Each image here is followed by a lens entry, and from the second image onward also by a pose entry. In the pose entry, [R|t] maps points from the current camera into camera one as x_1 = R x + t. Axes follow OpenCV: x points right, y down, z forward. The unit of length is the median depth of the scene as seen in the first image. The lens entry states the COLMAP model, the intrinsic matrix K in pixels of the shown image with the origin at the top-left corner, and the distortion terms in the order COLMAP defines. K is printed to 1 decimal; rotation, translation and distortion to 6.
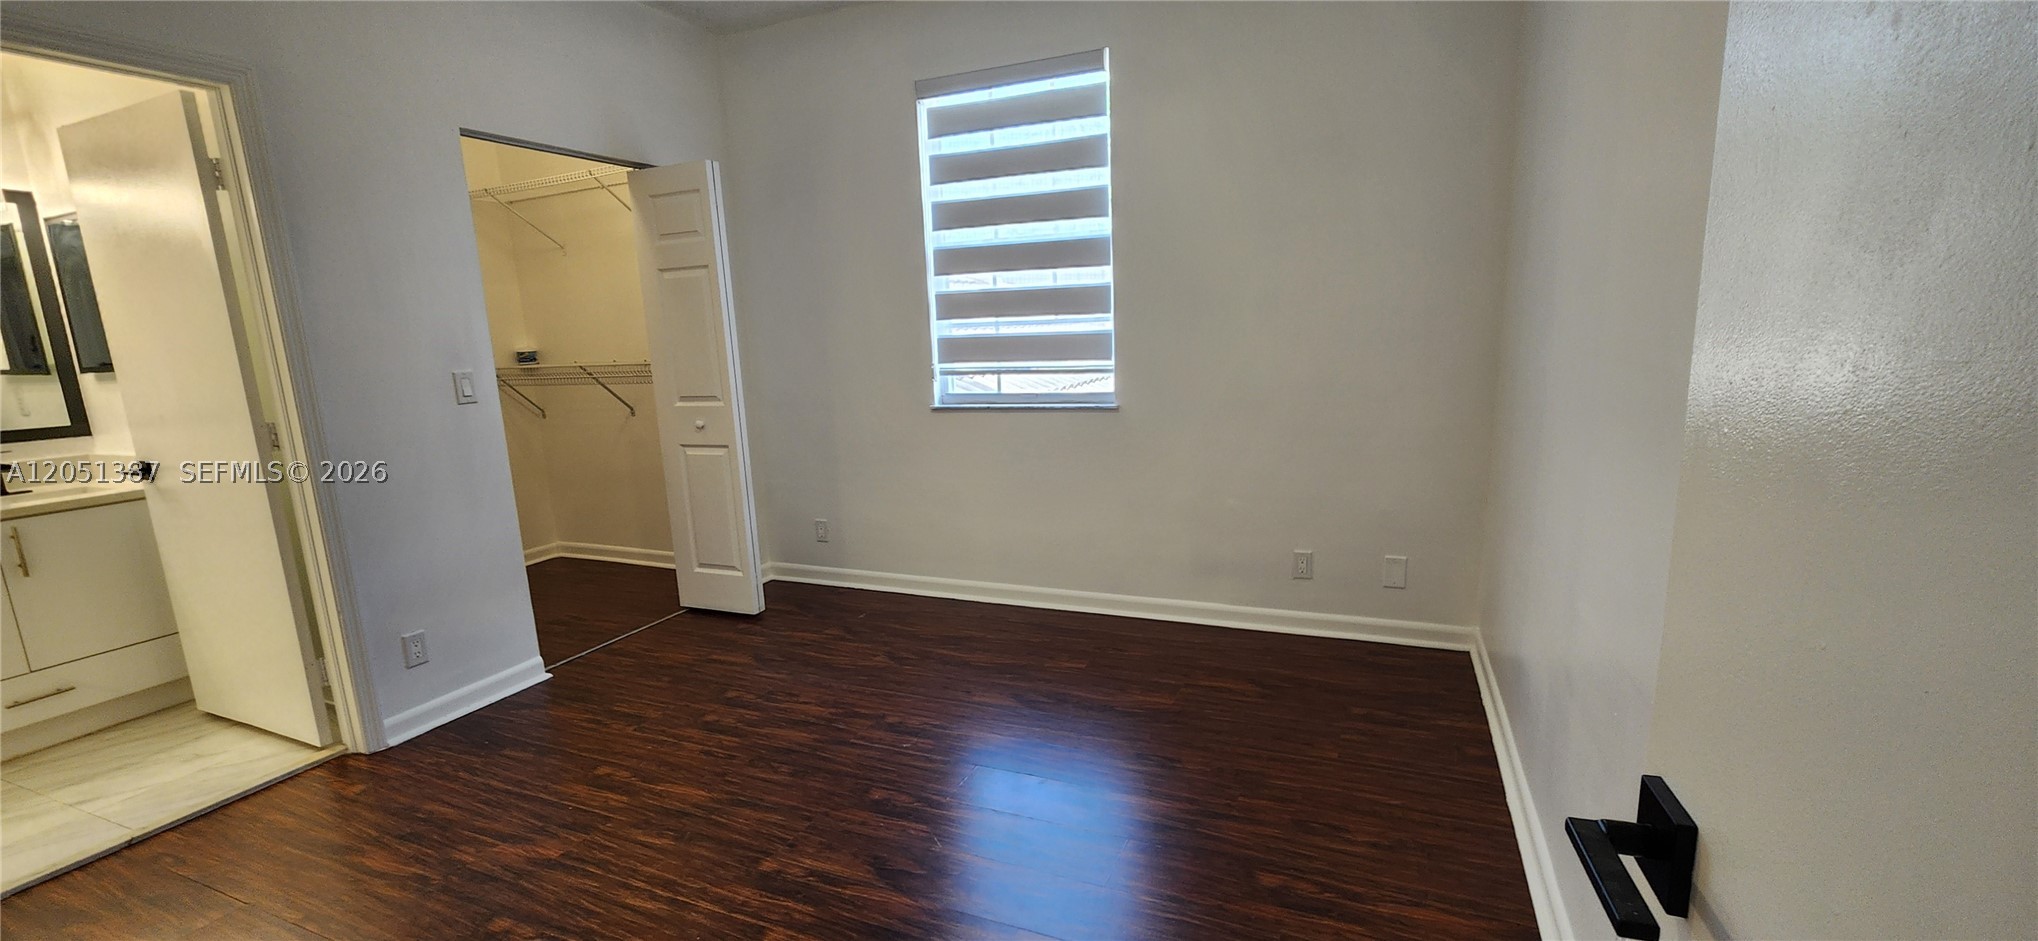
lens RADIAL K [[815.3, 0, 1026.2], [0, 815.3, 472.7], [0, 0, 1]] dist [0.000018, 0.000283]
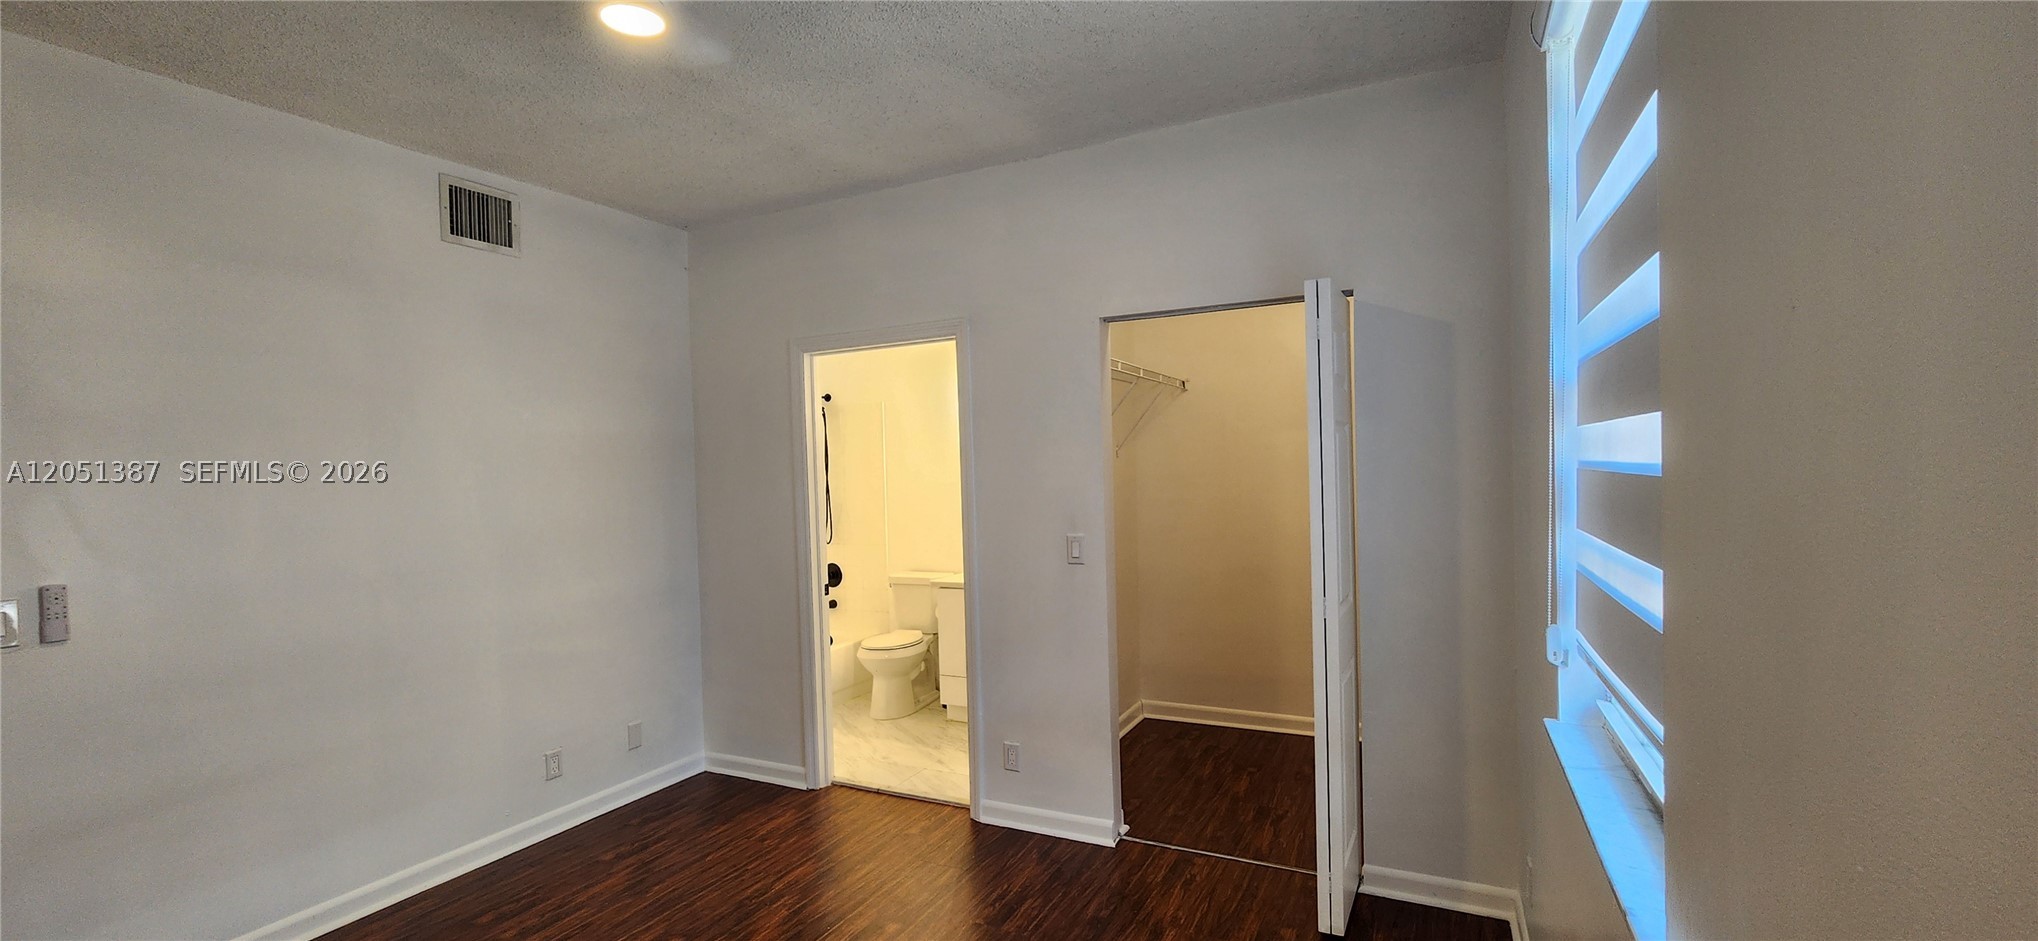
lens RADIAL K [[837.8, 0, 1019.8], [0, 837.8, 484.5], [0, 0, 1]] dist [-0.002365, -0.000406]
pose [[-0.057336, 0.060395, -0.996526, 0.366956], [-0.147489, 0.986704, 0.068286, -0.212254], [0.987400, 0.150892, -0.047666, 0.792924]]
